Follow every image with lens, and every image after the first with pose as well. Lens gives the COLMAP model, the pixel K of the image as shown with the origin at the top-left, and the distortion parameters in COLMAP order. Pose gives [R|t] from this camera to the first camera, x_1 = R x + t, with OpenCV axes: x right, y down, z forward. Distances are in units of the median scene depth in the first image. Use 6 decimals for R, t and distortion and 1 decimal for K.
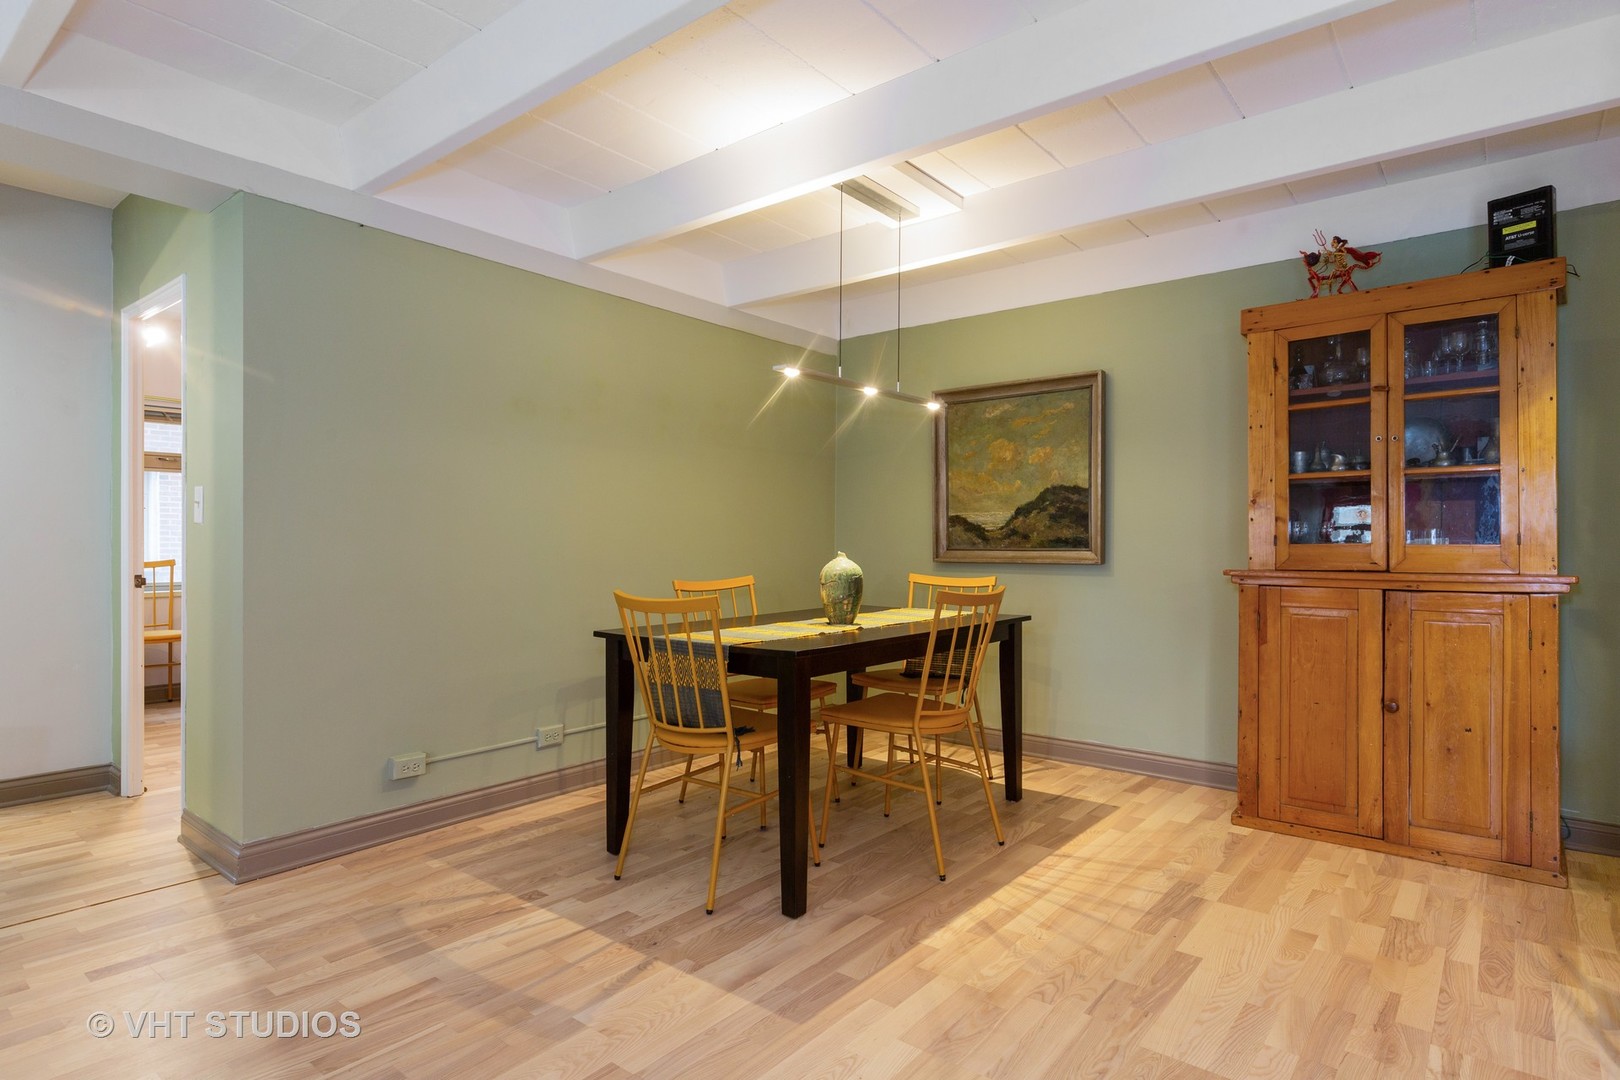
lens RADIAL K [[865.9, 0, 807.1], [0, 865.9, 550.2], [0, 0, 1]] dist [-0.000782, 0.000137]
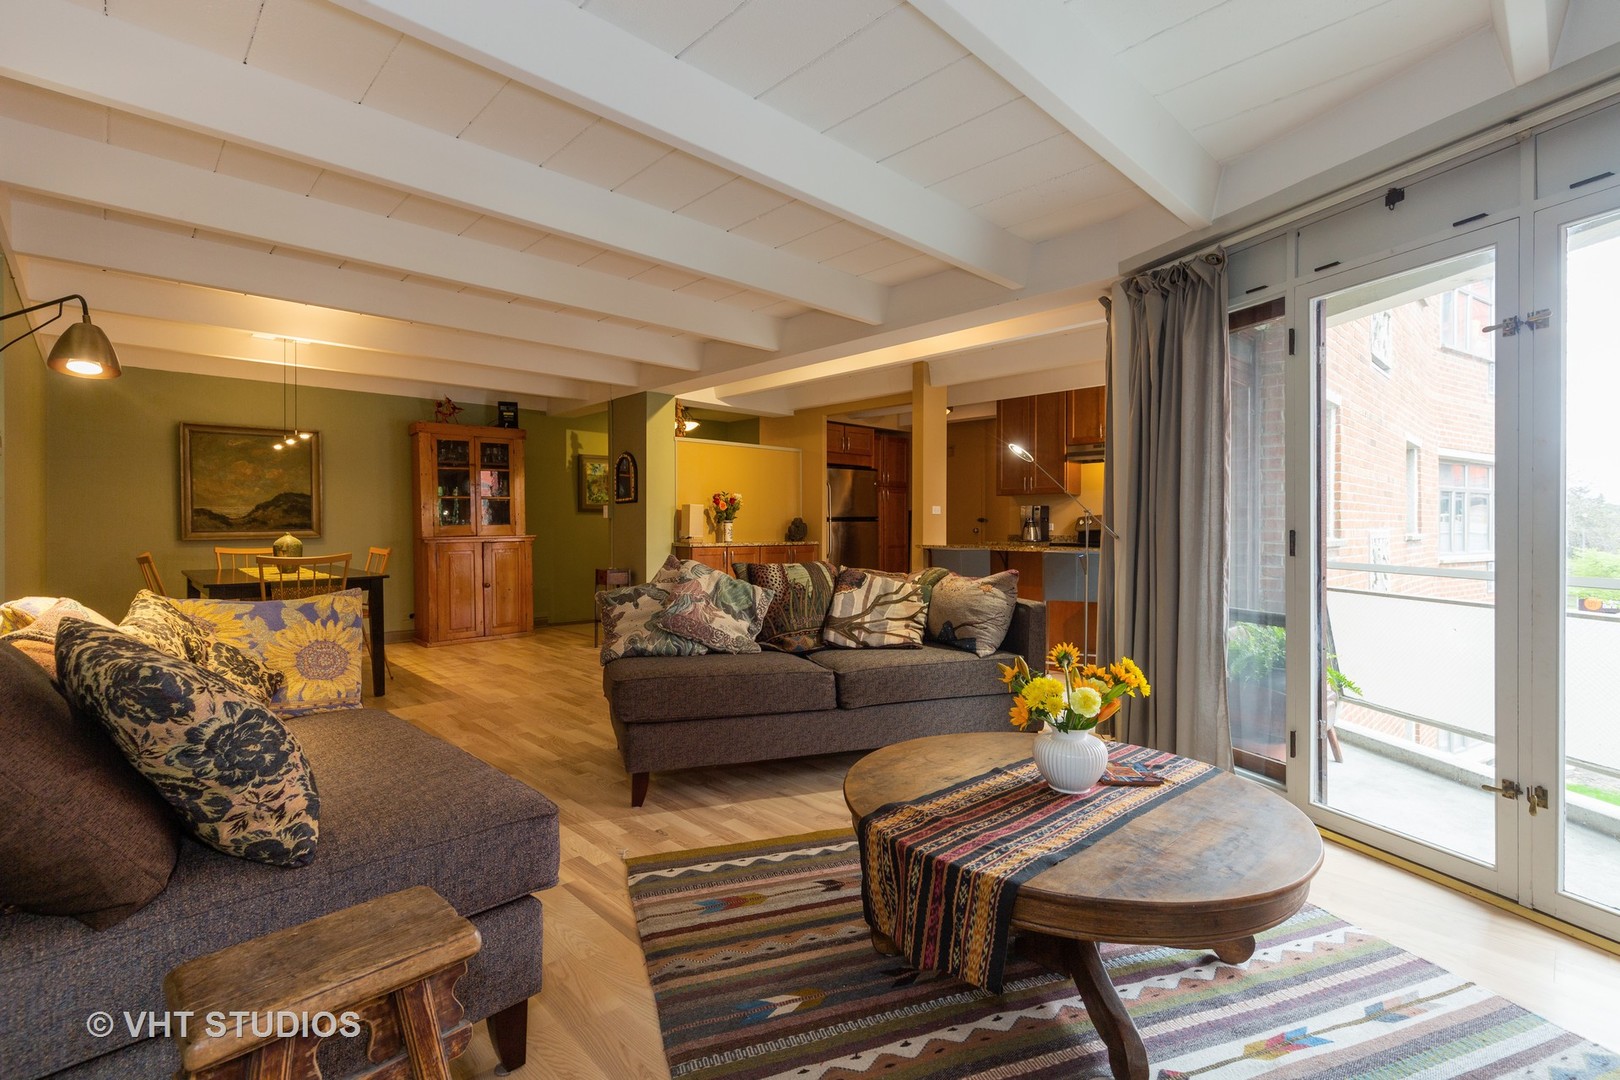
lens RADIAL K [[738.1, 0, 807.8], [0, 738.1, 528.9], [0, 0, 1]] dist [0.011182, -0.000424]
pose [[0.126049, -0.016255, 0.991891, -1.419988], [0.013346, 0.999803, 0.014688, -0.015392], [-0.991934, 0.011387, 0.126241, -0.269387]]
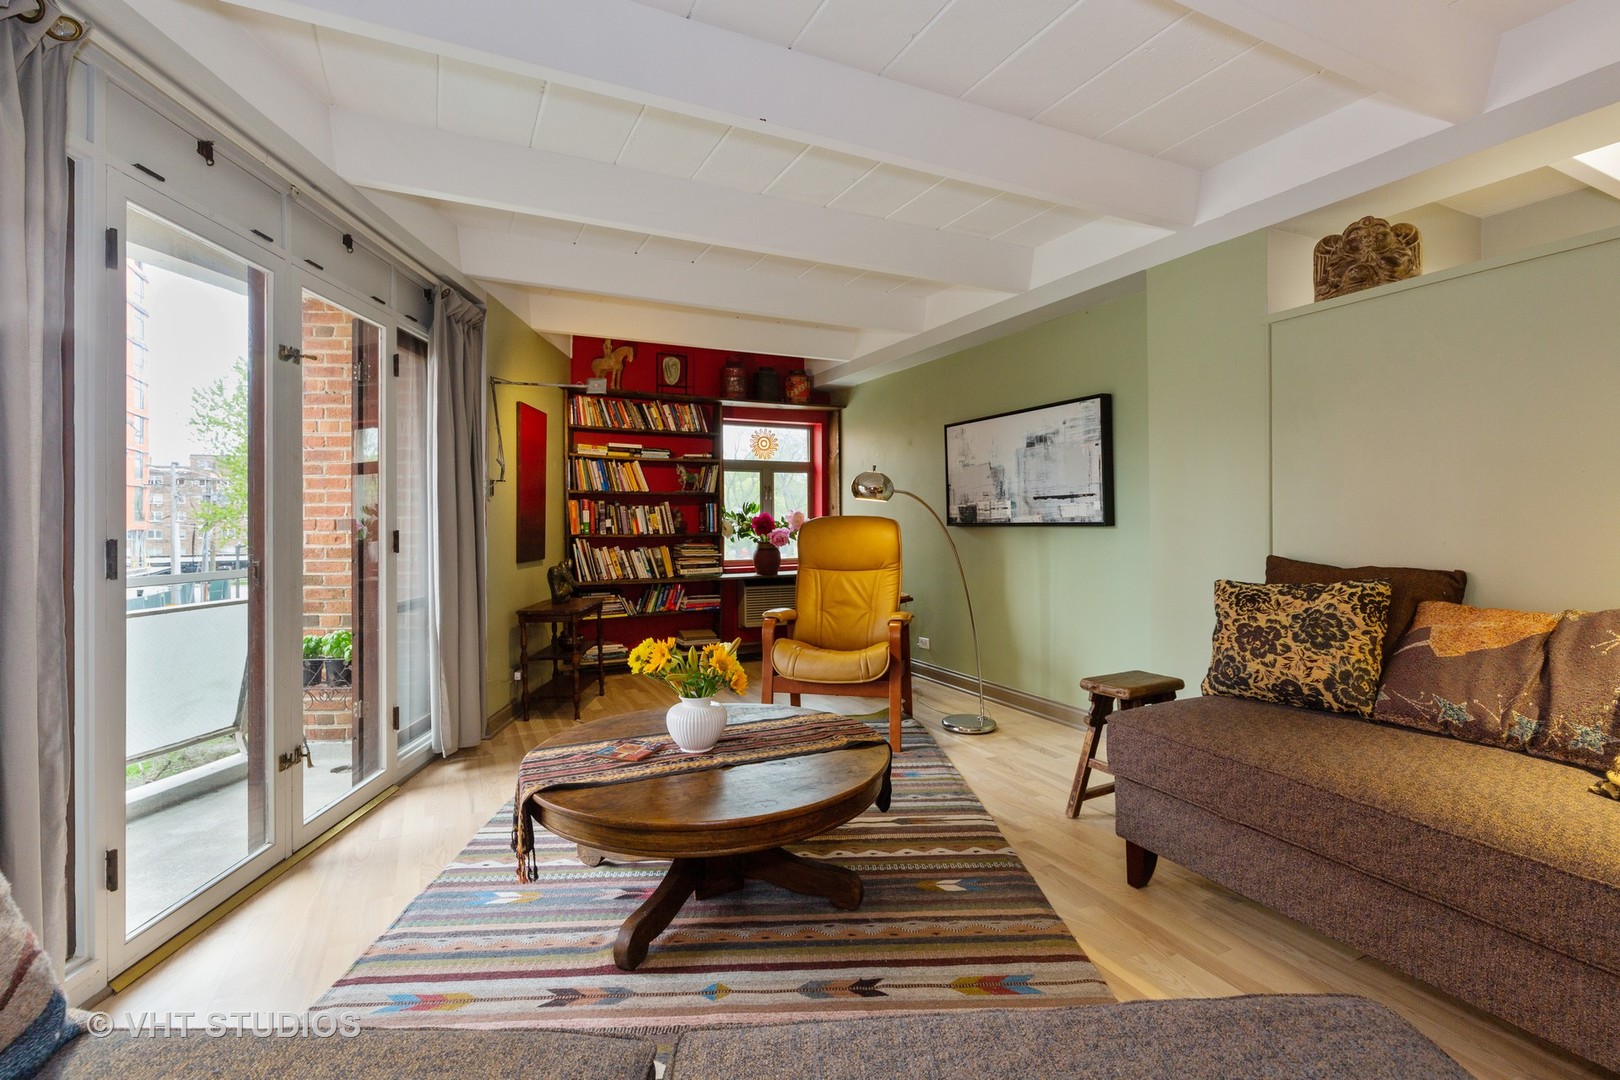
lens RADIAL K [[730.0, 0, 808.4], [0, 730.0, 520.8], [0, 0, 1]] dist [-0.003465, -0.000266]
pose [[-0.417016, -0.006662, -0.908875, -0.173200], [-0.011149, 0.999935, -0.002214, -0.011710], [0.908831, 0.009210, -0.417063, -0.007689]]
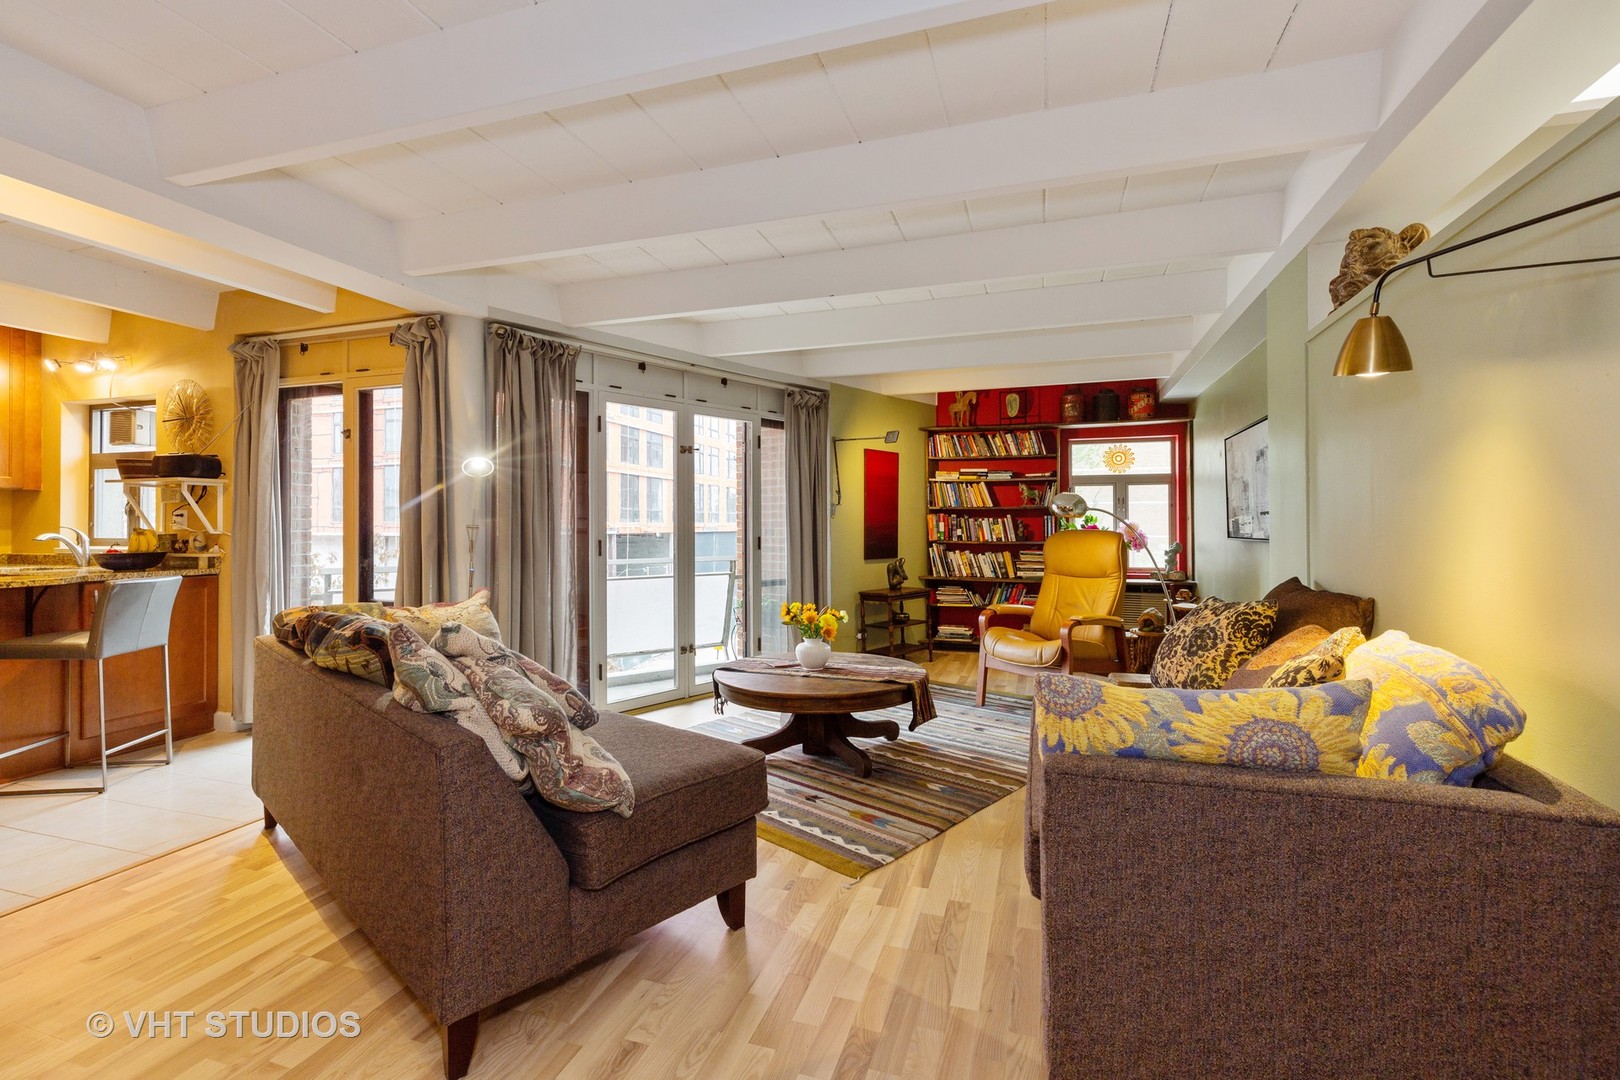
lens RADIAL K [[730.0, 0, 808.4], [0, 730.0, 520.8], [0, 0, 1]] dist [-0.003465, -0.000266]
pose [[-0.933836, -0.010559, -0.357545, -0.332775], [-0.012819, 0.999910, 0.003951, -0.041962], [0.357471, 0.008273, -0.933888, 0.737505]]
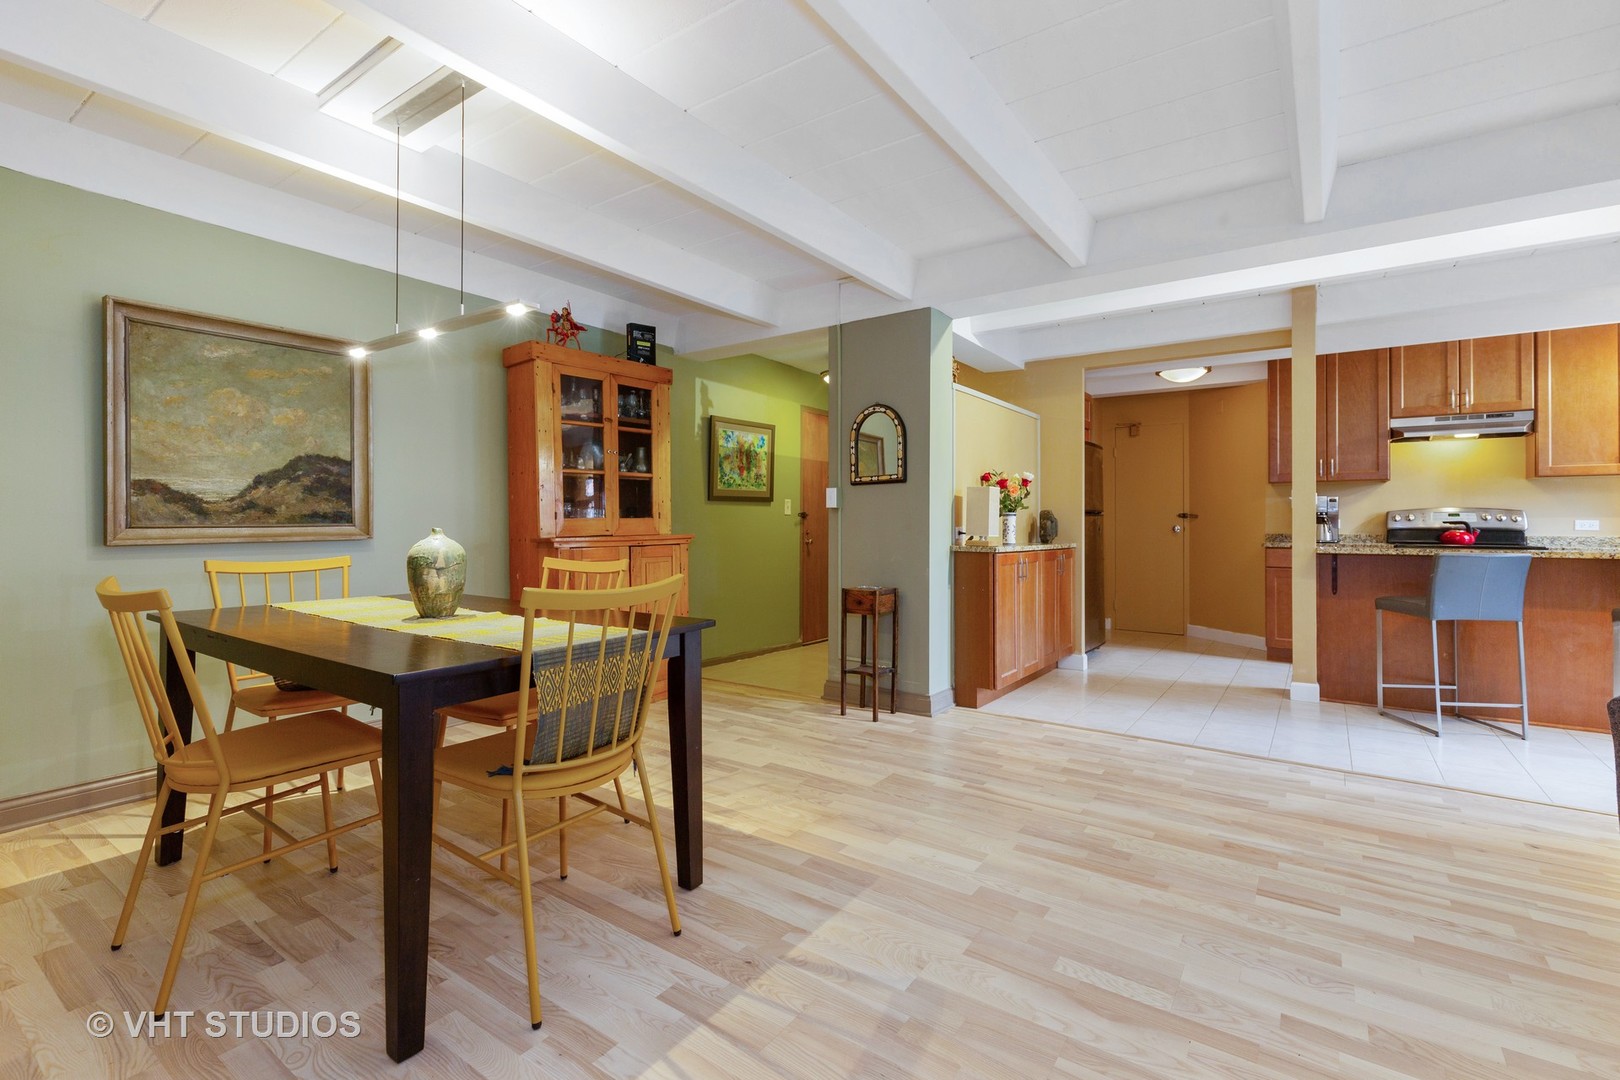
lens RADIAL K [[734.6, 0, 804.2], [0, 734.6, 518.7], [0, 0, 1]] dist [0.009341, 0.000275]
pose [[-0.069585, -0.002033, 0.997574, -0.712514], [0.009219, 0.999954, 0.002681, -0.006655], [-0.997533, 0.009384, -0.069563, 0.747618]]
